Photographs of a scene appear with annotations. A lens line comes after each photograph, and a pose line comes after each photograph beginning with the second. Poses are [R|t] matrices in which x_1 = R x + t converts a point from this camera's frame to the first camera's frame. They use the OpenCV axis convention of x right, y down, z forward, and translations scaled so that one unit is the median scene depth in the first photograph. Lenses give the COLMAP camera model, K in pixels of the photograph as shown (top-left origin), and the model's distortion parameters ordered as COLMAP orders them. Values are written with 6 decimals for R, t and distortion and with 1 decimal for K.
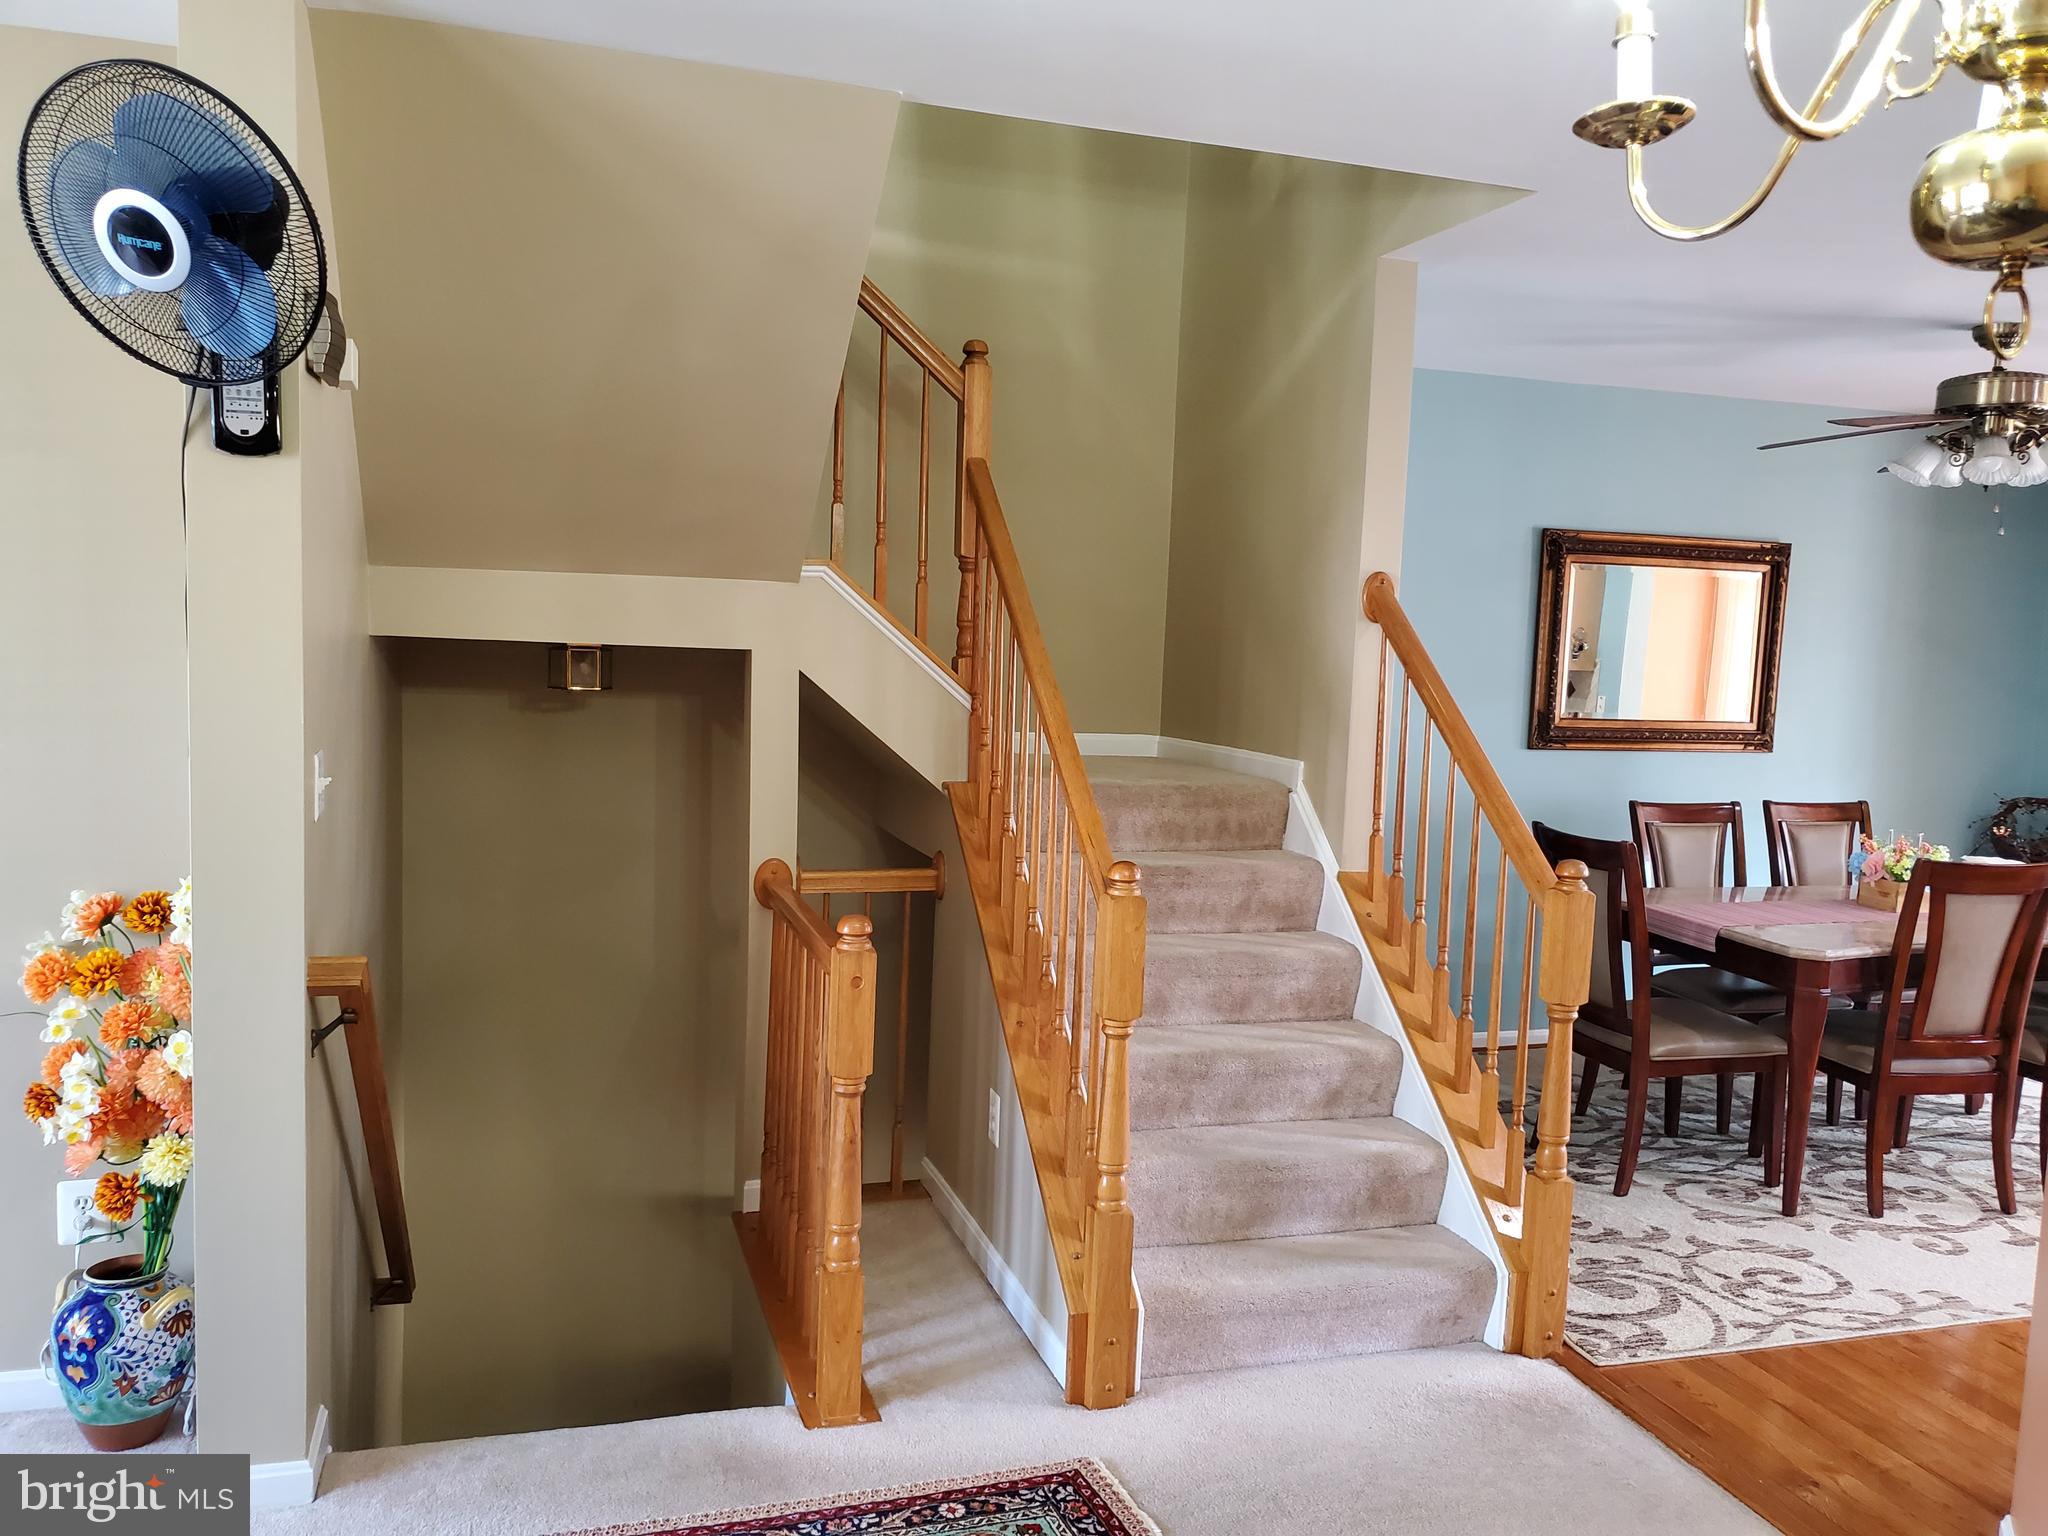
lens RADIAL K [[1610.3, 0, 1031.8], [0, 1610.3, 777.3], [0, 0, 1]] dist [0.046913, -0.058997]
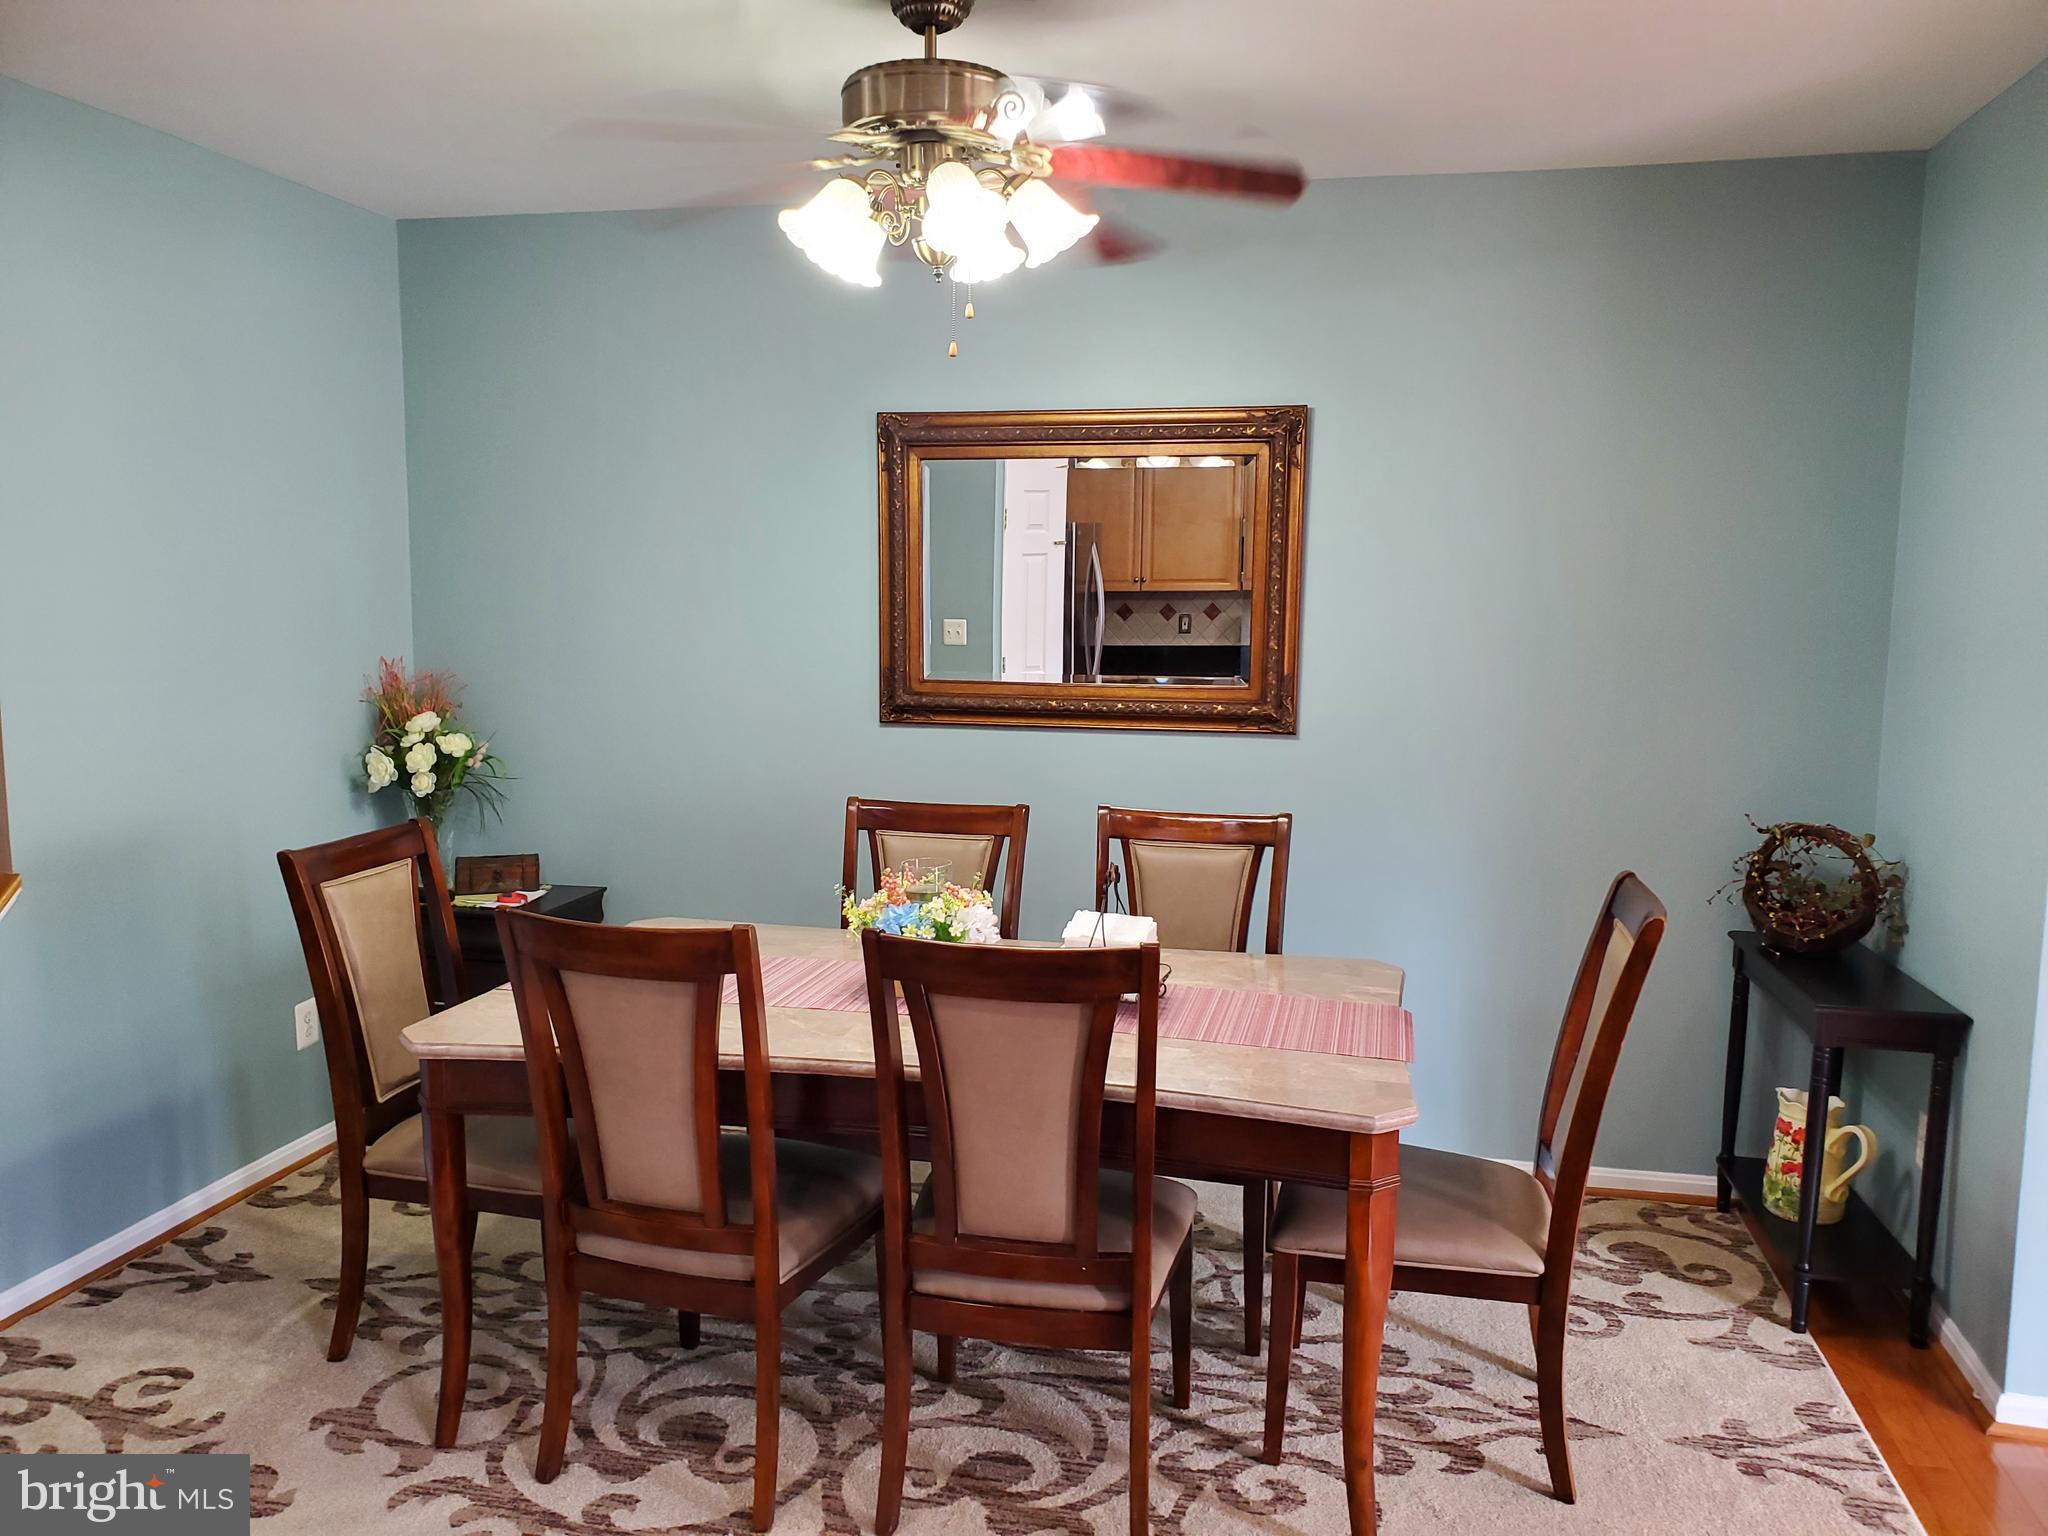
lens RADIAL K [[1610.3, 0, 1031.8], [0, 1610.3, 777.3], [0, 0, 1]] dist [0.046913, -0.058997]
pose [[0.862814, 0.026362, -0.504834, 1.021398], [-0.018883, 0.999623, 0.019927, -0.013399], [0.505169, -0.007660, 0.862987, 0.582038]]
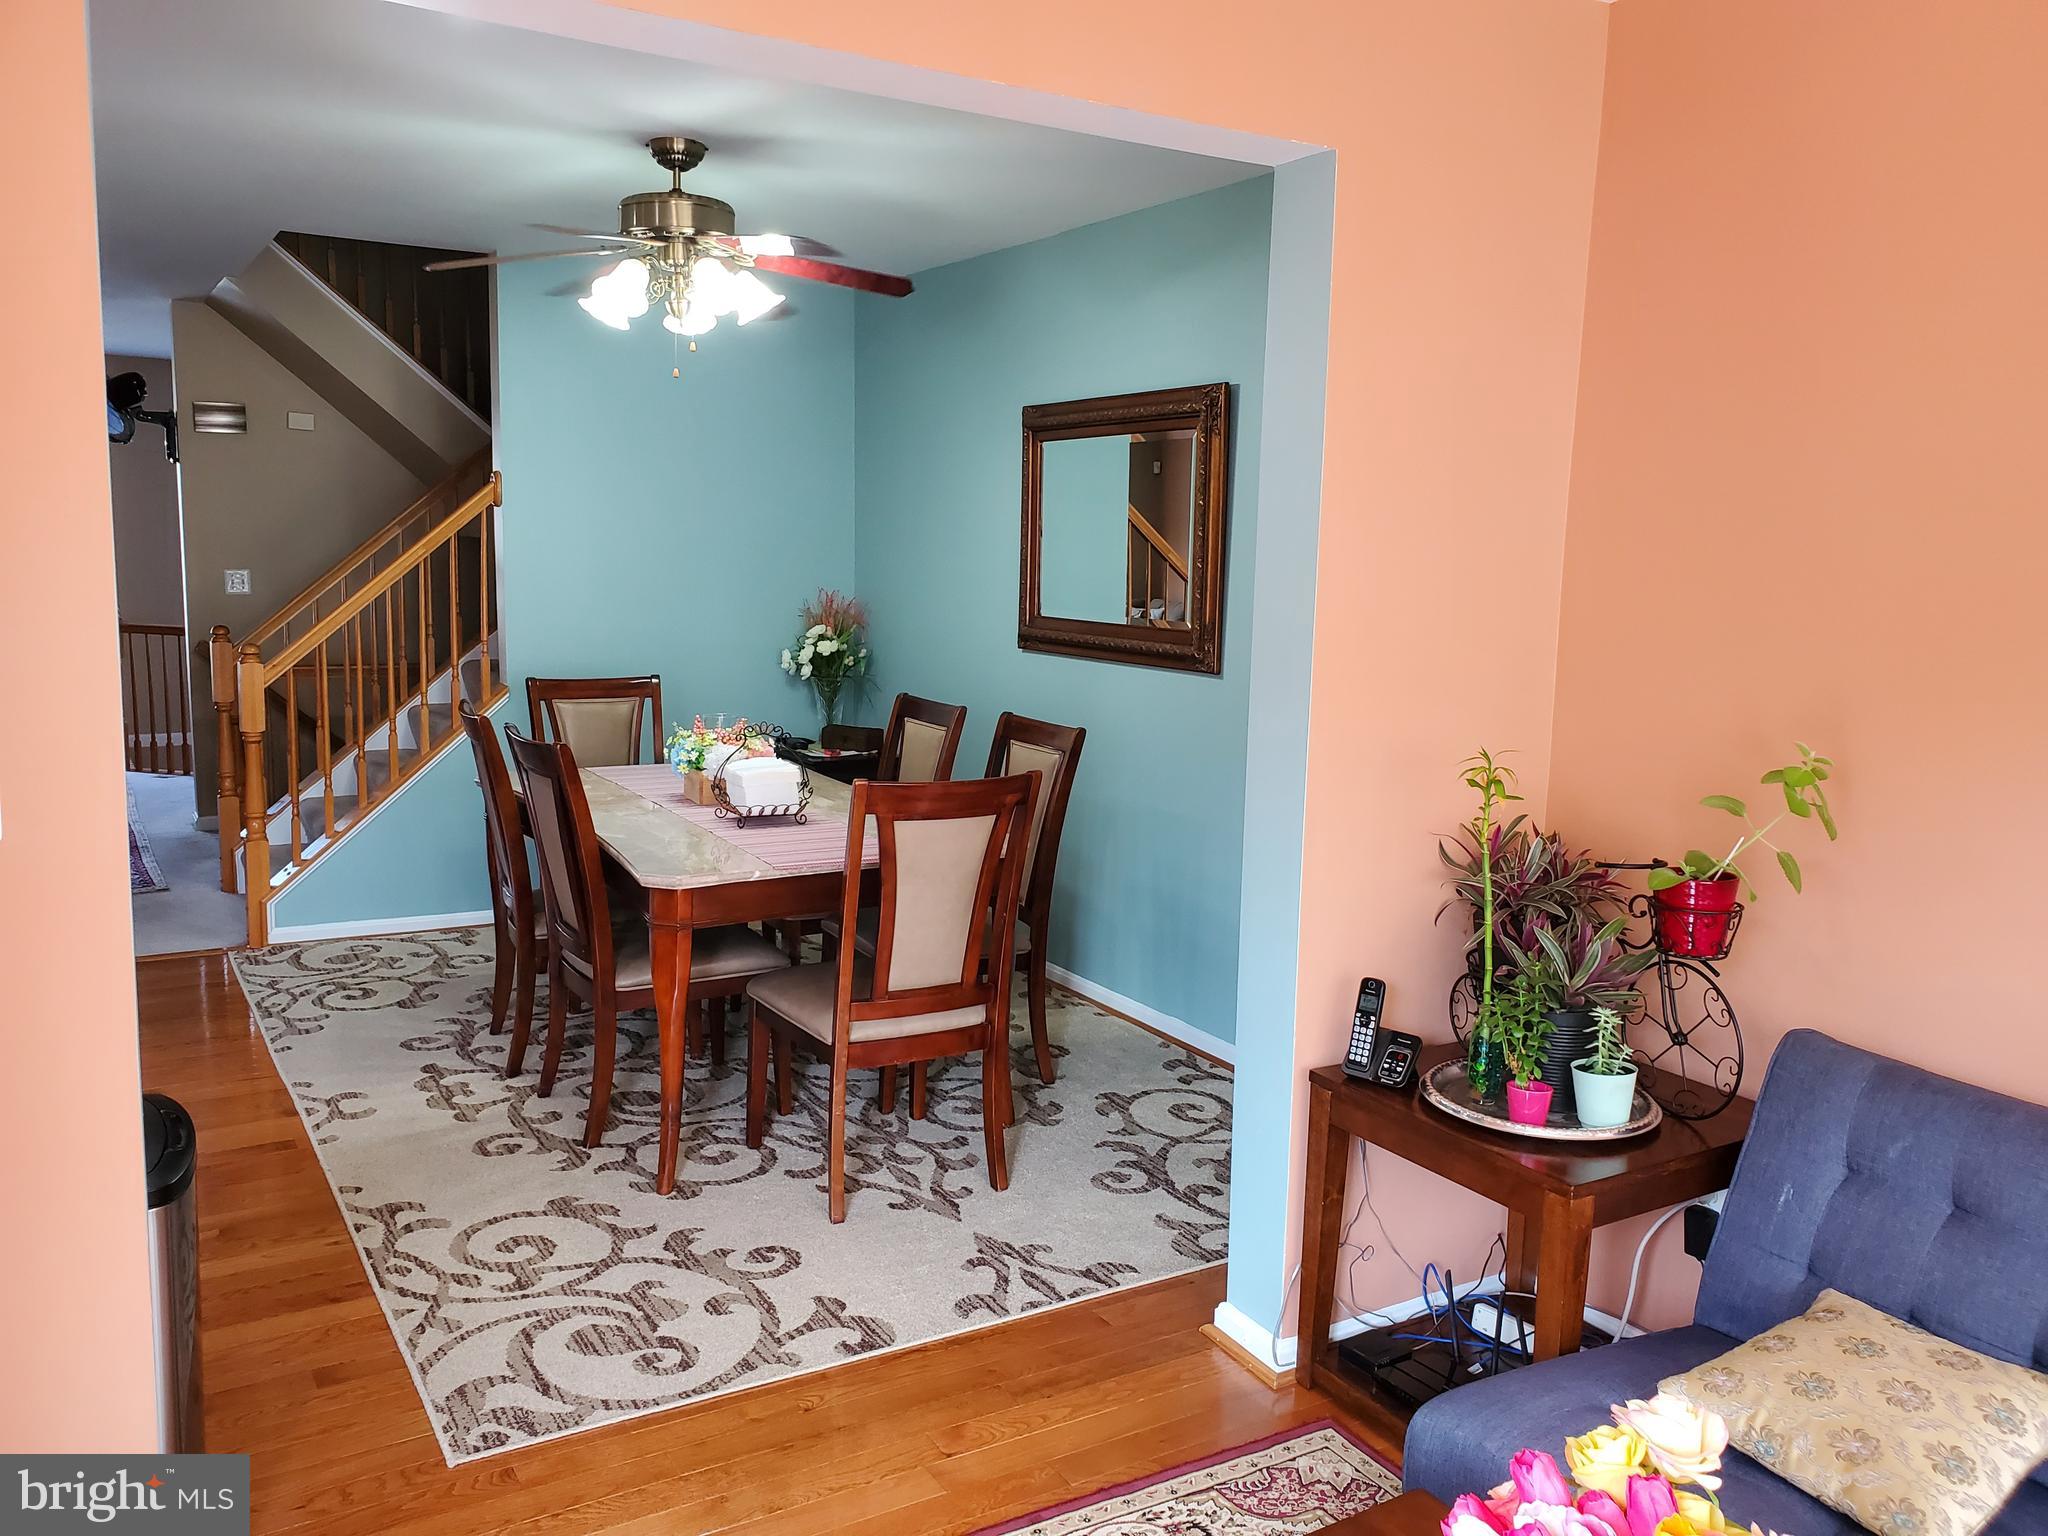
lens RADIAL K [[1610.3, 0, 1031.8], [0, 1610.3, 777.3], [0, 0, 1]] dist [0.046913, -0.058997]
pose [[0.228039, 0.106249, -0.967837, 1.700347], [-0.106854, 0.990755, 0.083588, -0.031306], [0.967771, 0.084356, 0.237284, 1.115834]]
